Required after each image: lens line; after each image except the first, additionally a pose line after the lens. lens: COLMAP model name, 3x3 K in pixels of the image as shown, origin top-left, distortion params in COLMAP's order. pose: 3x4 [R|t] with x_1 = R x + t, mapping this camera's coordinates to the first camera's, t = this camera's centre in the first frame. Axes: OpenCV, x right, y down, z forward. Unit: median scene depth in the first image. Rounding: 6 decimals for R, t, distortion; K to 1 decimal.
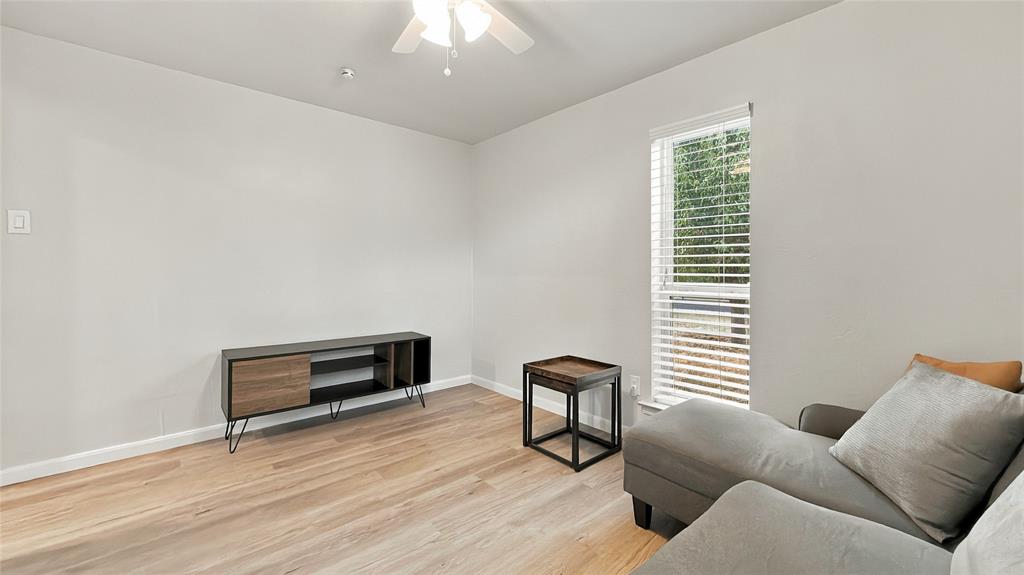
lens RADIAL K [[406.9, 0, 509.7], [0, 406.9, 272.9], [0, 0, 1]] dist [0.000371, -0.000015]
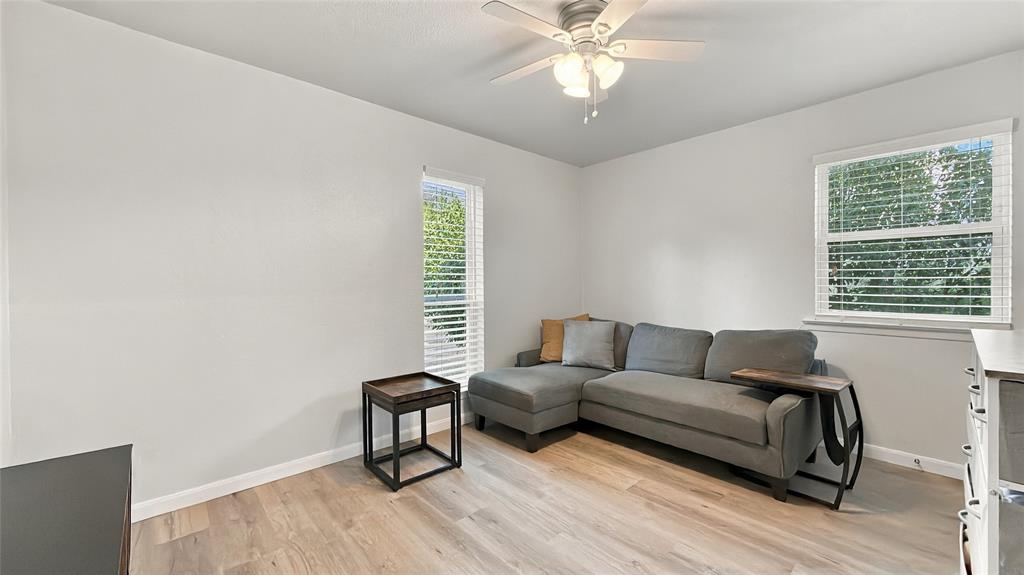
lens RADIAL K [[405.9, 0, 512.0], [0, 405.9, 287.5], [0, 0, 1]] dist [-0.000292, 0.000019]
pose [[-0.032822, -0.016387, 0.999327, -0.913847], [0.010774, 0.999802, 0.016748, -0.020750], [-0.999403, 0.011316, -0.032639, 0.860640]]
